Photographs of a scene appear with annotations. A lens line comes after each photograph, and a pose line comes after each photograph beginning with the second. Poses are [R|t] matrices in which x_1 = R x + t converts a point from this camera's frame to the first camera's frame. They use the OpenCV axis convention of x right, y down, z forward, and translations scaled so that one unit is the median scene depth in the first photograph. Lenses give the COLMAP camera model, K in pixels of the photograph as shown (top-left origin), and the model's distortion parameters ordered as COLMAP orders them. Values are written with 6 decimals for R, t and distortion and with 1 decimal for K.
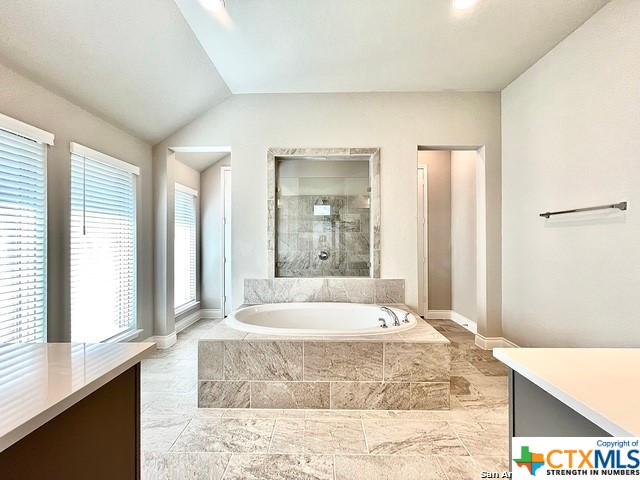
lens RADIAL K [[260.0, 0, 320.2], [0, 260.0, 240.4], [0, 0, 1]] dist [-0.001899, -0.000061]
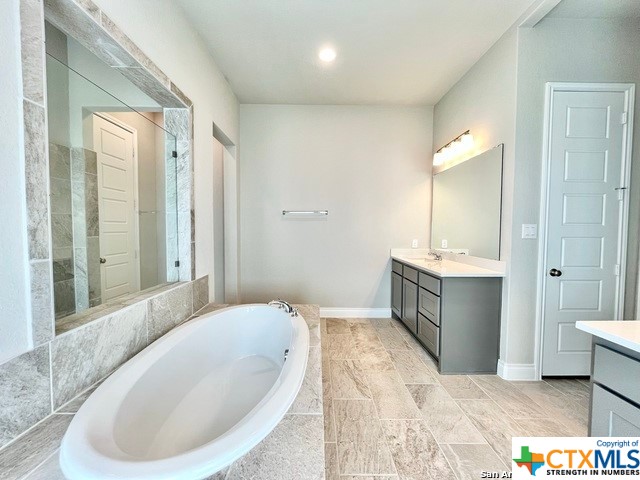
lens RADIAL K [[260.0, 0, 319.6], [0, 260.0, 239.8], [0, 0, 1]] dist [-0.001899, -0.000061]
pose [[-0.020855, -0.042109, 0.998895, -0.527709], [-0.001082, 0.999113, 0.042096, -0.000793], [-0.999782, -0.000203, -0.020882, 0.655365]]
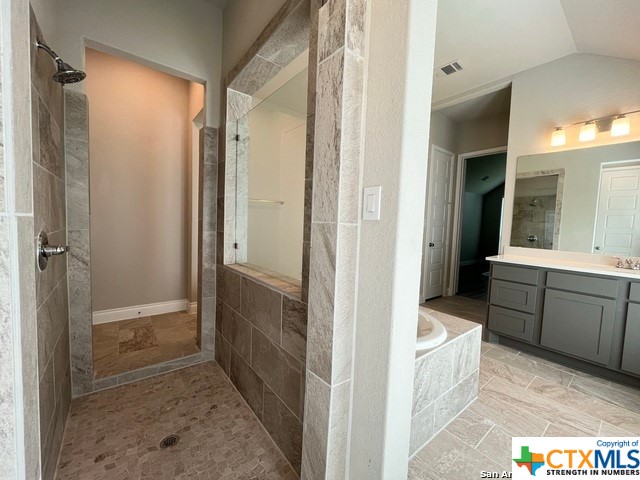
lens RADIAL K [[260.0, 0, 319.2], [0, 260.0, 239.7], [0, 0, 1]] dist [-0.001899, -0.000061]
pose [[-0.628959, -0.071423, 0.774151, -0.523460], [-0.033599, 0.997338, 0.064716, 0.010947], [-0.776712, 0.014693, -0.629684, 0.979435]]
